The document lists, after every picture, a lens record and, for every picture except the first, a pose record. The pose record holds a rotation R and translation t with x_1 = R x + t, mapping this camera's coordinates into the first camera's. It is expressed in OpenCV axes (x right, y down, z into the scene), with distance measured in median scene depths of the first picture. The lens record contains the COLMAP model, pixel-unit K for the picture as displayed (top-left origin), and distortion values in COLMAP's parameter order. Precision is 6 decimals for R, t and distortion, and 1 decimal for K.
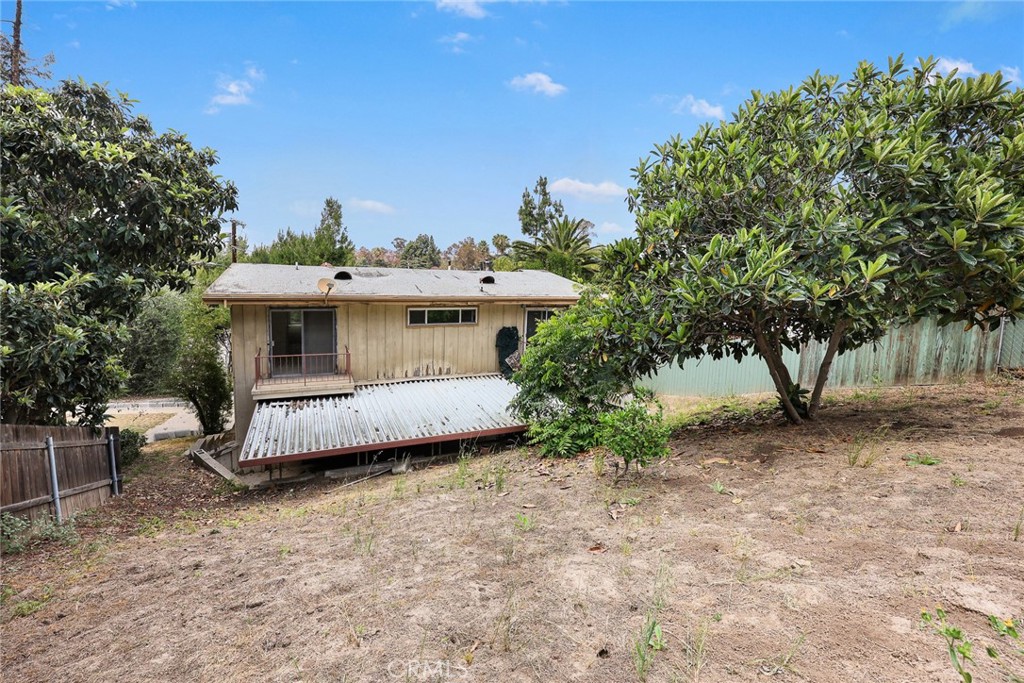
lens RADIAL K [[470.2, 0, 511.6], [0, 470.2, 316.2], [0, 0, 1]] dist [-0.003152, -0.001075]
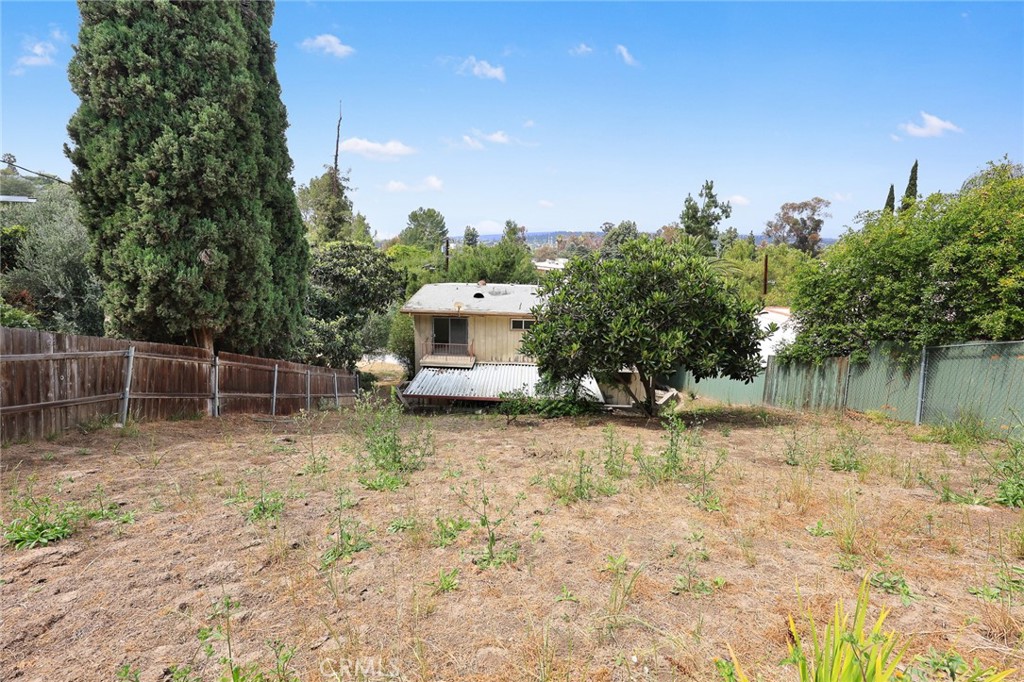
lens RADIAL K [[470.2, 0, 511.6], [0, 470.2, 315.7], [0, 0, 1]] dist [-0.003152, -0.001075]
pose [[0.891205, 0.069753, -0.448206, 0.560637], [-0.046350, 0.996937, 0.062990, -0.145210], [0.451227, -0.035363, 0.891708, -0.476255]]
